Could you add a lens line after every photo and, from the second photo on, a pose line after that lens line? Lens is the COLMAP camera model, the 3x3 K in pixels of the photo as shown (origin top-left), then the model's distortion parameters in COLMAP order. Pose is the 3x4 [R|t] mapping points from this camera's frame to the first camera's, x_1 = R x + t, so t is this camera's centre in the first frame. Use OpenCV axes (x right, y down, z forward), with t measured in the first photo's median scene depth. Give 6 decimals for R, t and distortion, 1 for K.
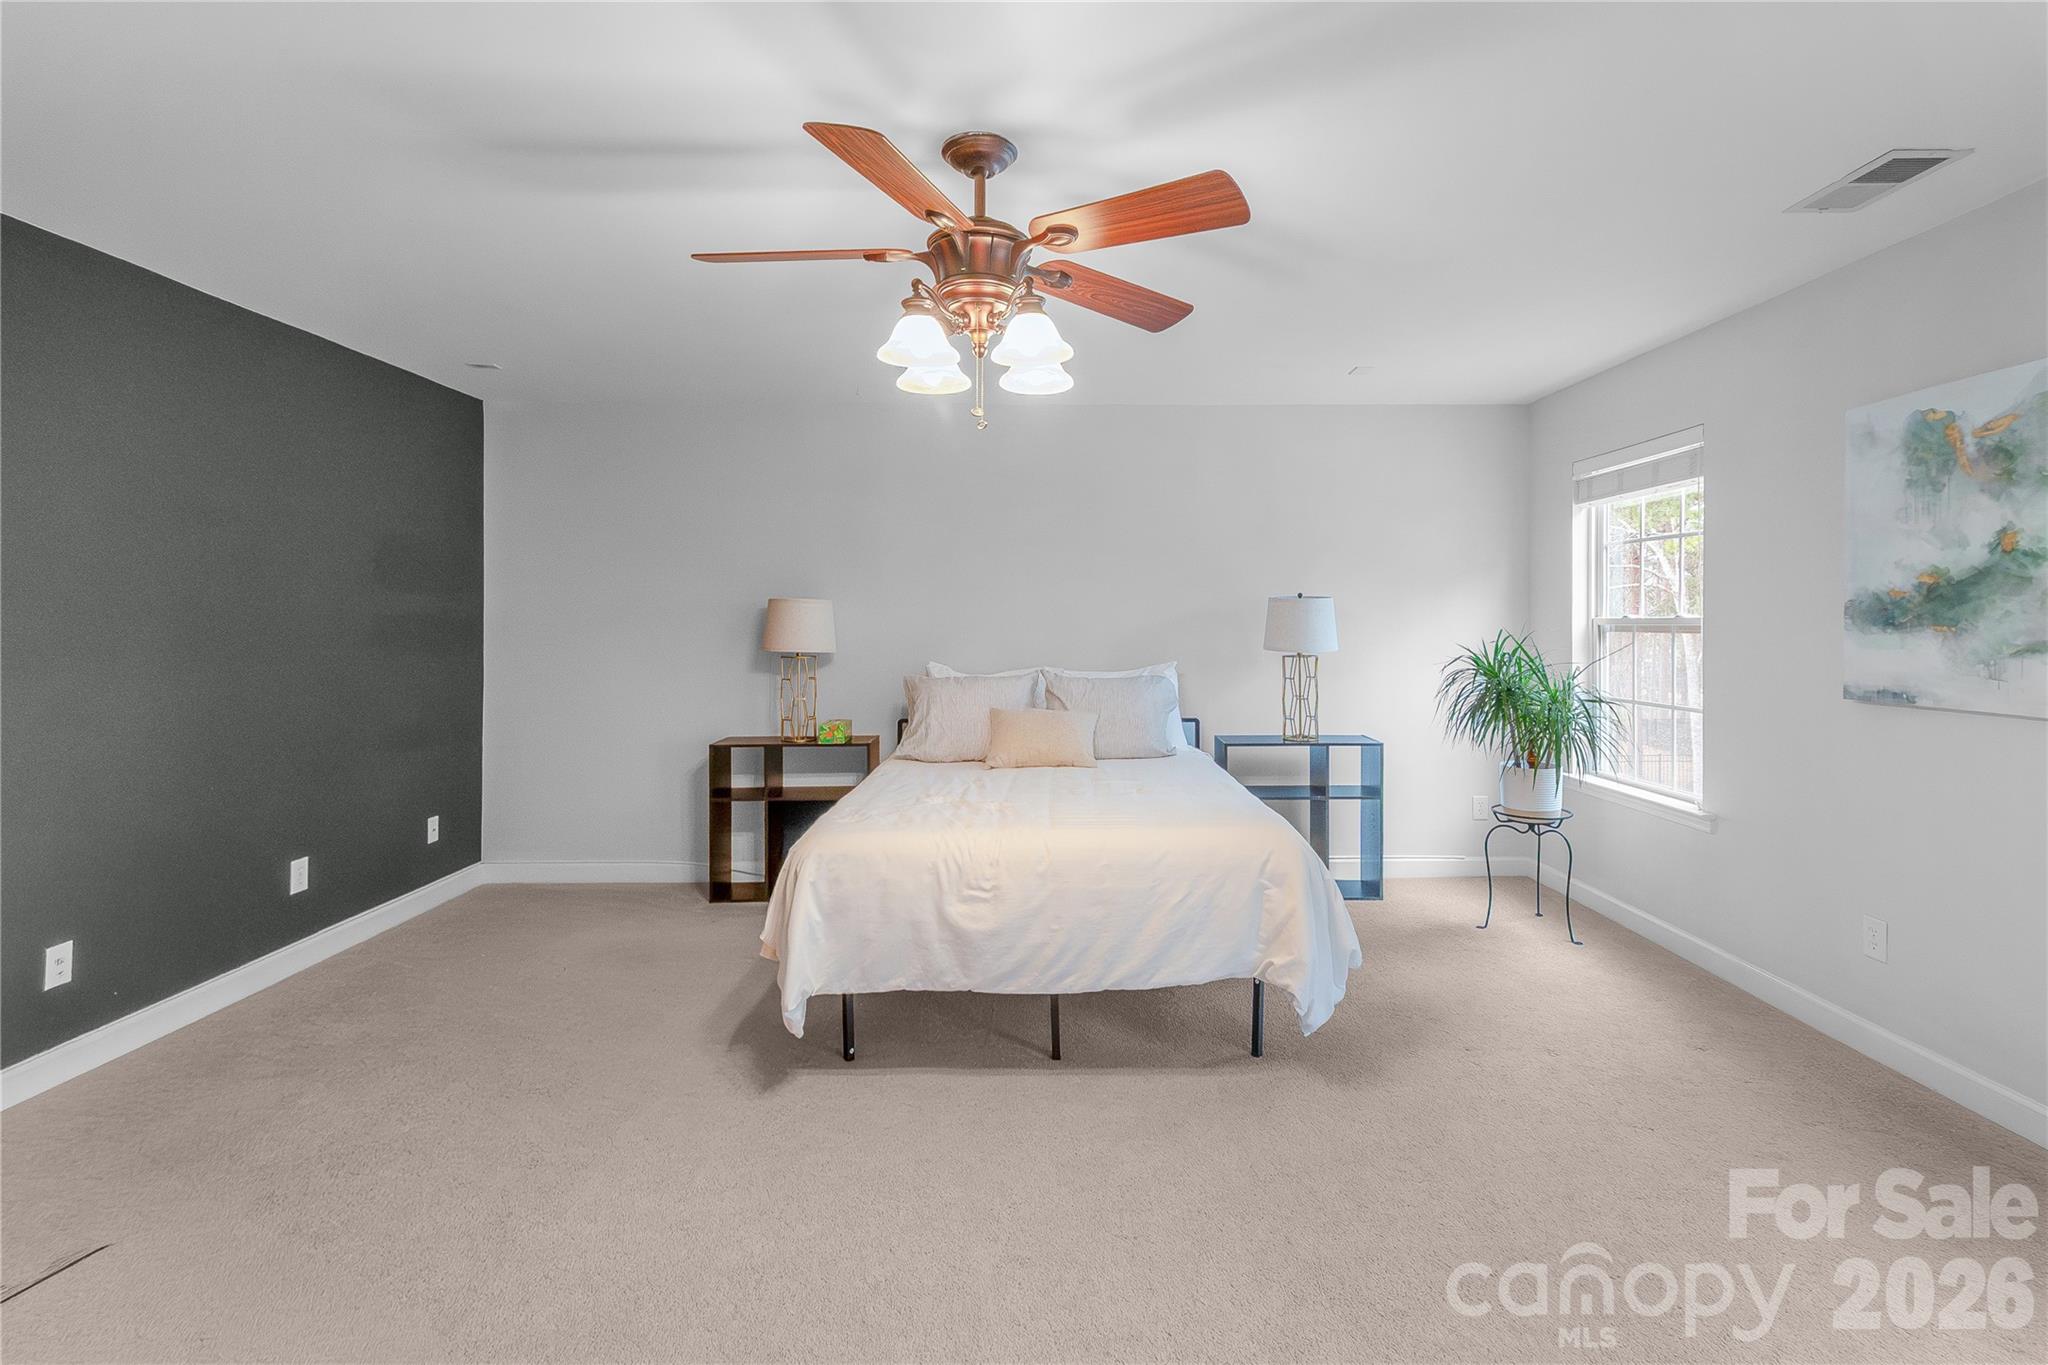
lens RADIAL K [[946.3, 0, 1023.3], [0, 946.3, 580.9], [0, 0, 1]] dist [0.006493, -0.000788]
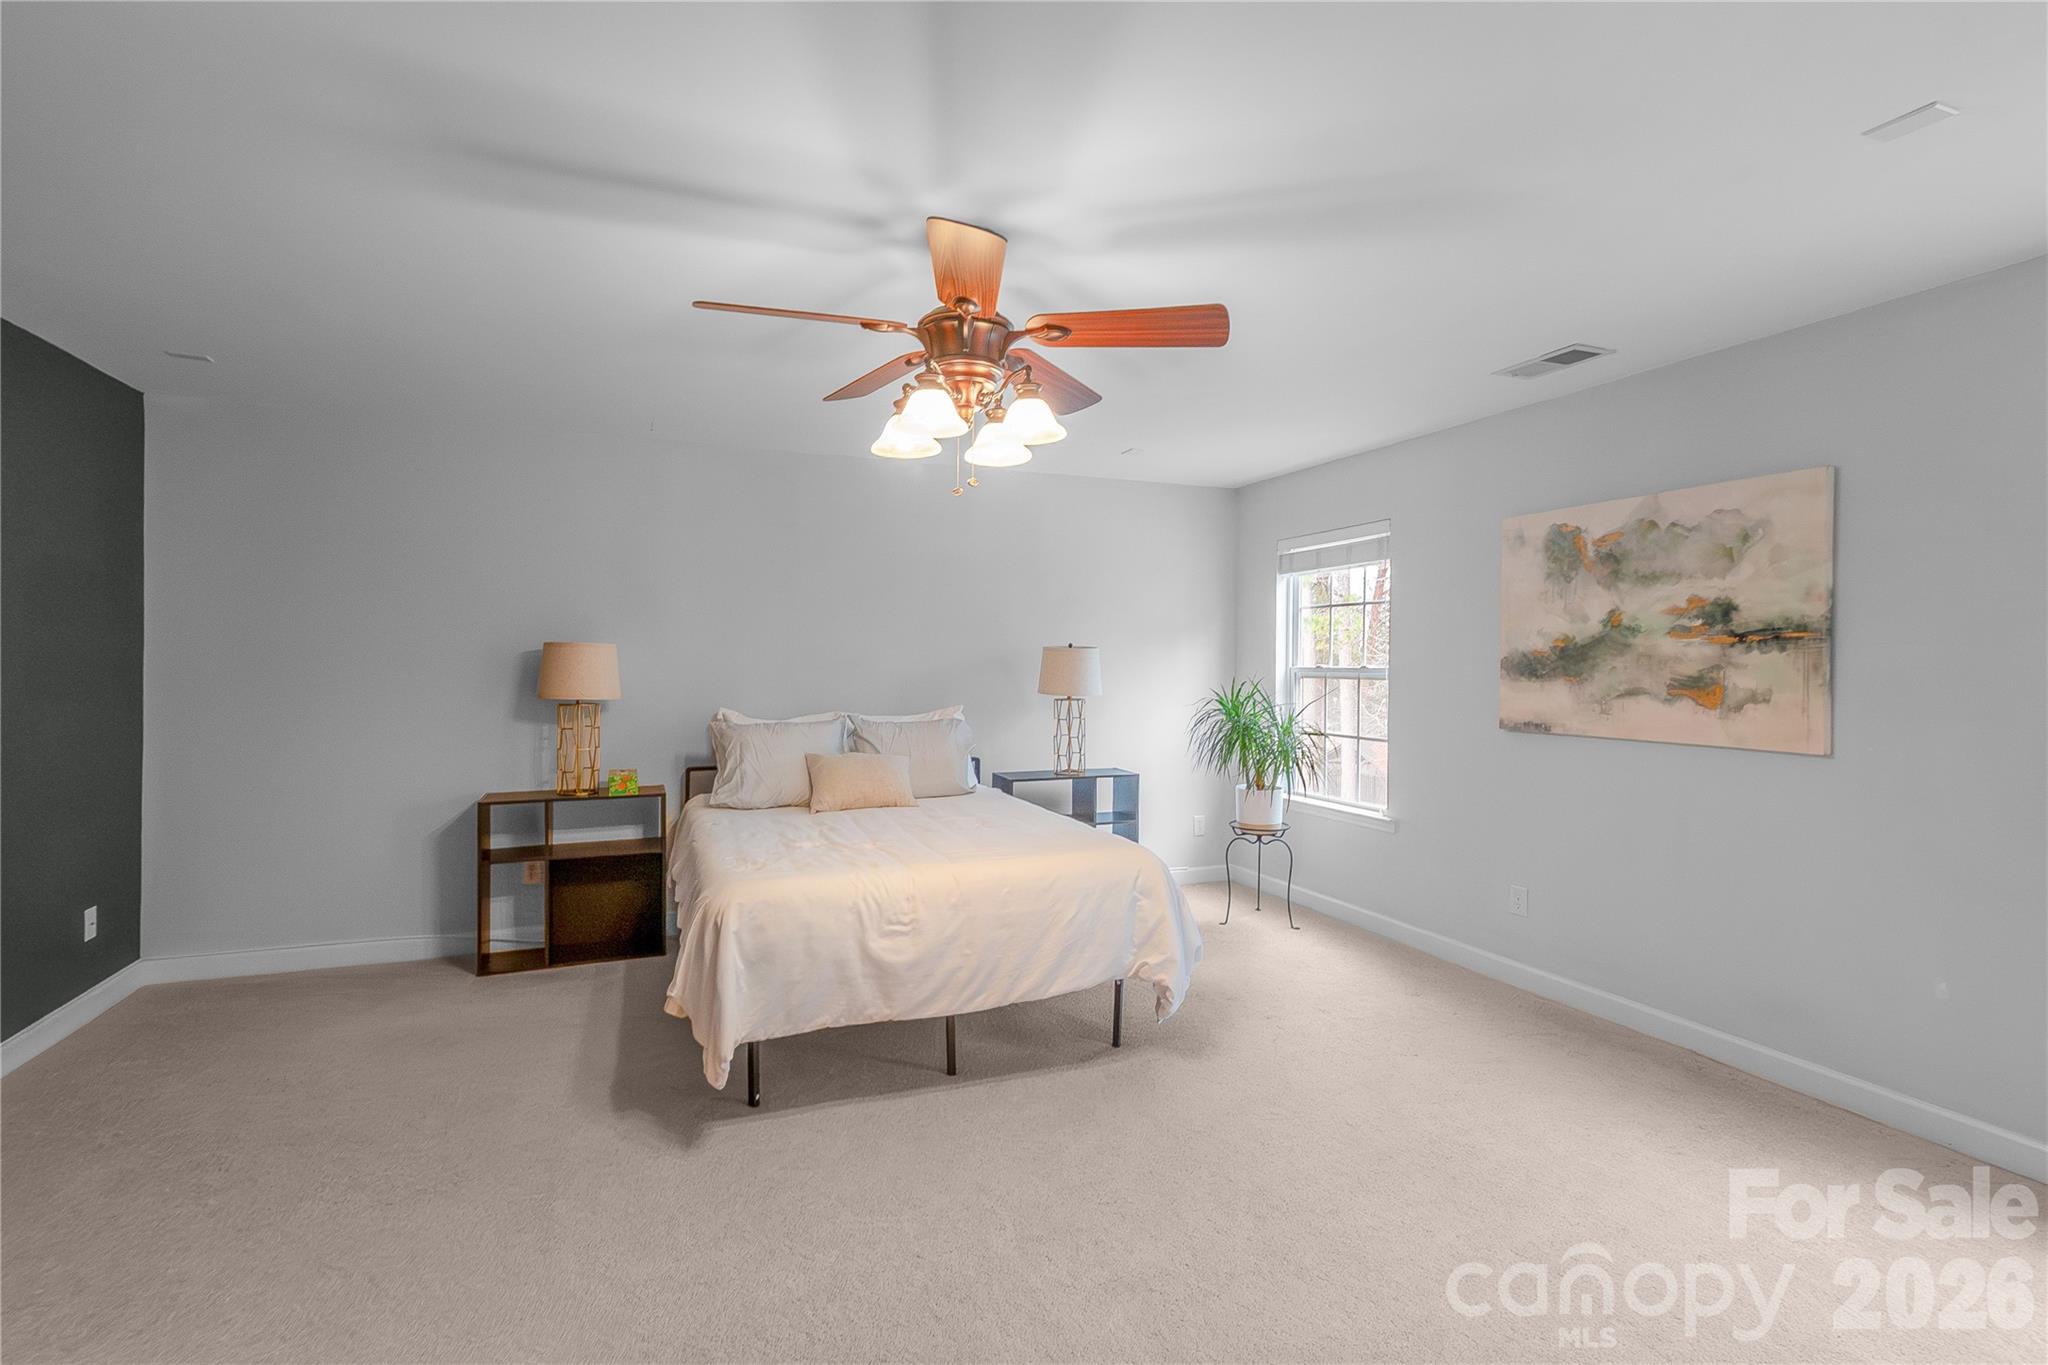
lens RADIAL K [[923.5, 0, 1016.9], [0, 923.5, 628.9], [0, 0, 1]] dist [0.010303, -0.004520]
pose [[0.938624, 0.018722, 0.344433, -0.276300], [-0.020312, 0.999793, 0.001010, -0.008285], [-0.344343, -0.007944, 0.938810, -0.015950]]
